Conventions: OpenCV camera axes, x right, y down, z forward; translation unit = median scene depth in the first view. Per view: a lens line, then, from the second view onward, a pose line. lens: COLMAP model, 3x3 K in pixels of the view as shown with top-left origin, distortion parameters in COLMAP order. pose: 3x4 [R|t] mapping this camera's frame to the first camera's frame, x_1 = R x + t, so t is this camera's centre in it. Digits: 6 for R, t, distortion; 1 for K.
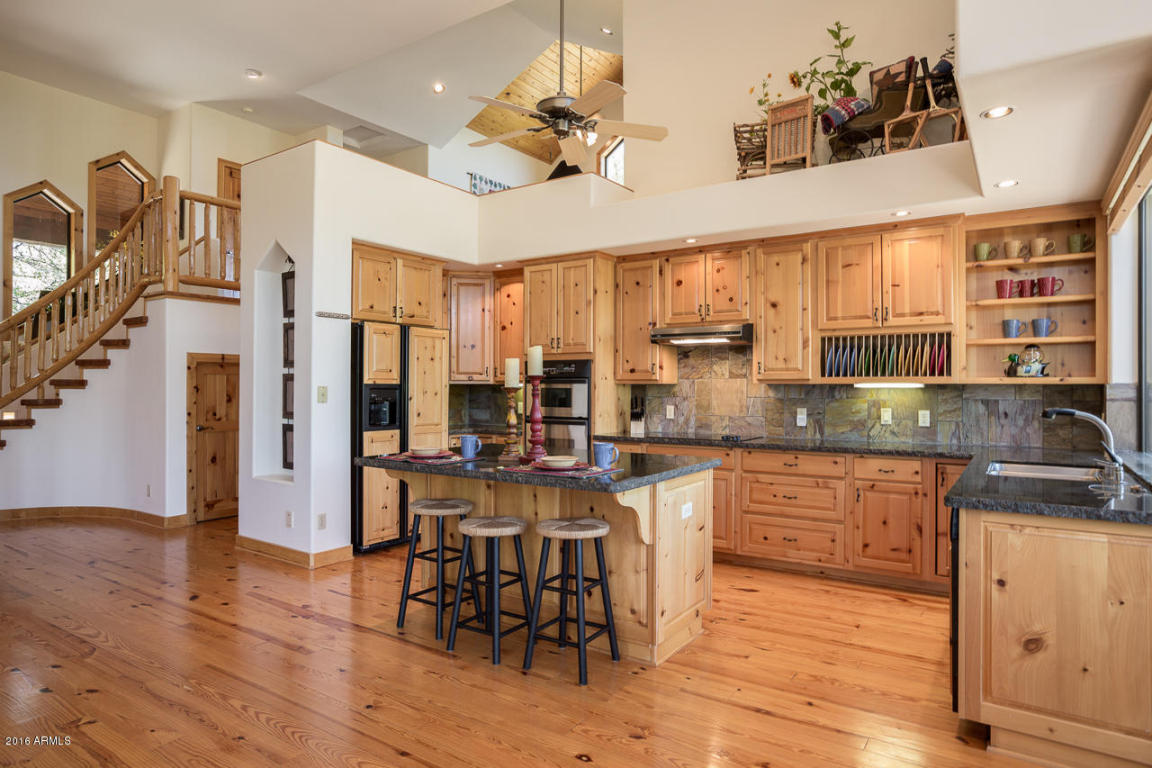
lens RADIAL K [[674.3, 0, 576.0], [0, 674.3, 384.0], [0, 0, 1]] dist [-0.003114, -0.000440]
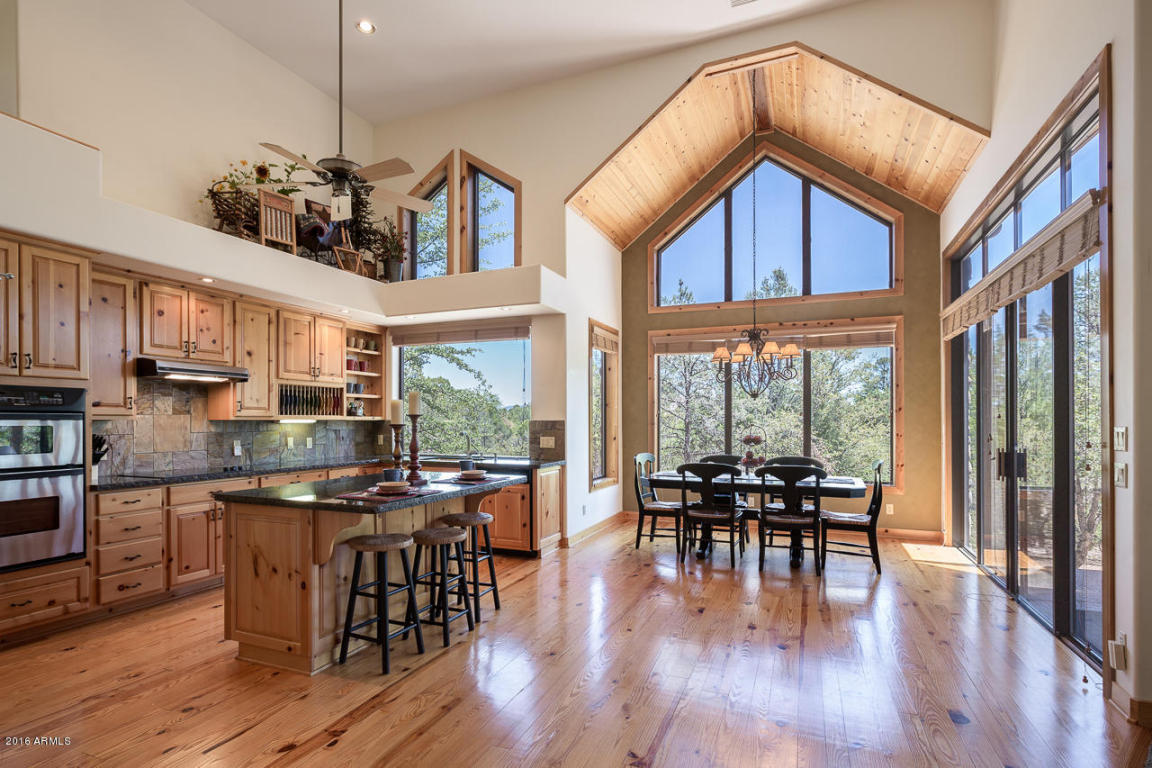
lens RADIAL K [[589.8, 0, 541.6], [0, 589.8, 417.3], [0, 0, 1]] dist [0.002593, 0.002852]
pose [[-0.155226, 0.001066, 0.987878, -0.810875], [-0.005890, 0.999981, -0.002004, -0.006061], [-0.987861, -0.006130, -0.155217, 0.654686]]
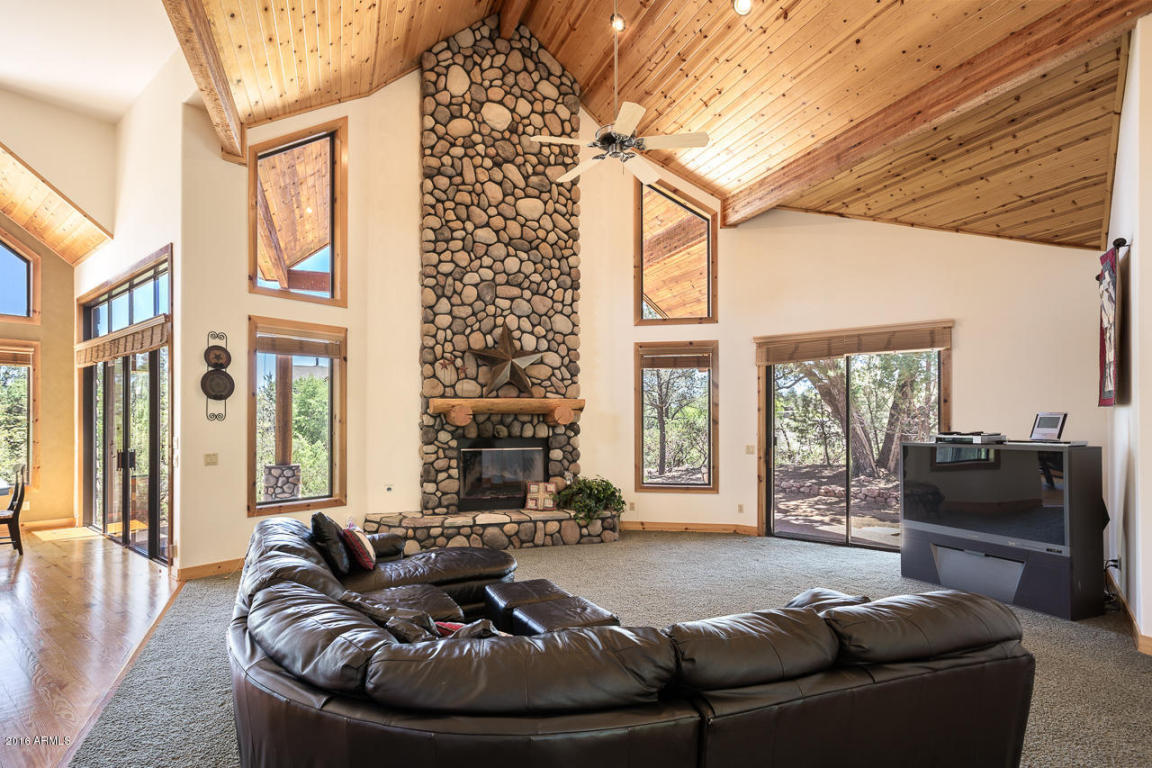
lens RADIAL K [[578.5, 0, 572.9], [0, 578.5, 419.2], [0, 0, 1]] dist [-0.005102, -0.000120]
pose [[-0.995231, -0.002806, 0.097501, -1.202793], [-0.003622, 0.999960, -0.008192, -0.028153], [-0.097474, -0.008506, -0.995202, 1.047901]]
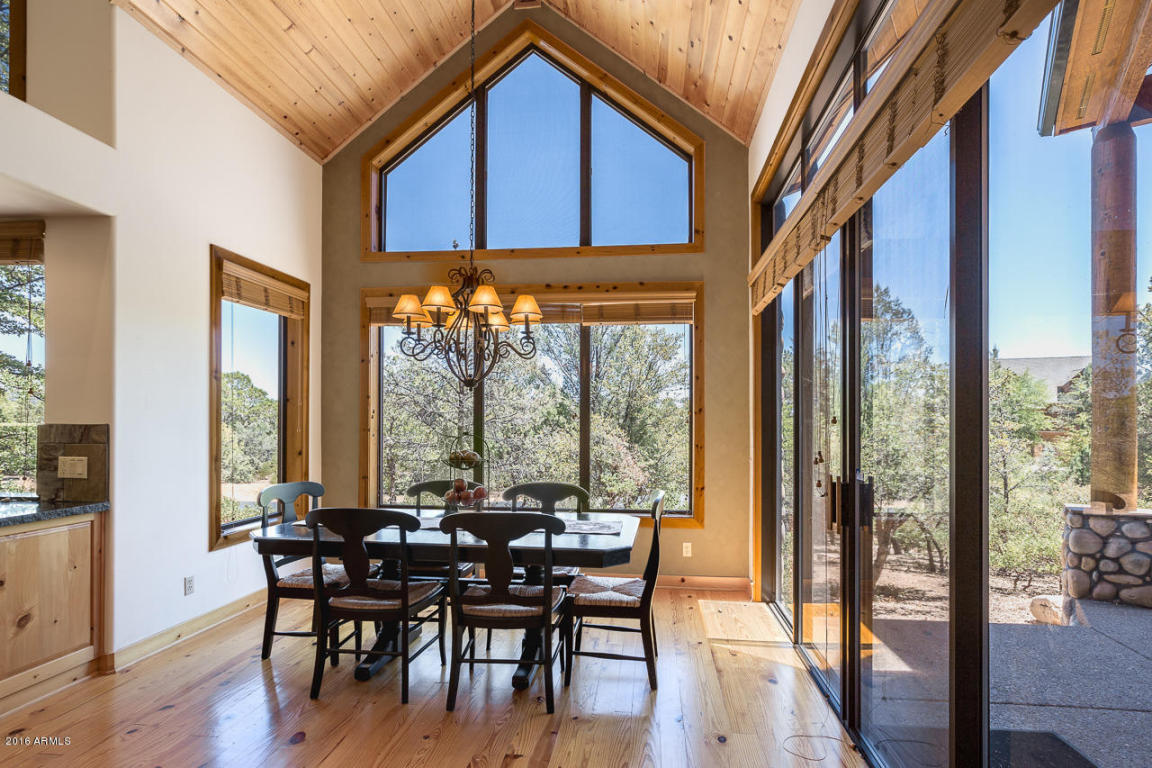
lens RADIAL K [[578.5, 0, 572.9], [0, 578.5, 419.2], [0, 0, 1]] dist [-0.005102, -0.000120]
pose [[-0.432905, 0.003011, 0.901435, -0.376339], [-0.010239, 0.999913, -0.008257, -0.007747], [-0.901381, -0.012804, -0.432837, 0.240672]]
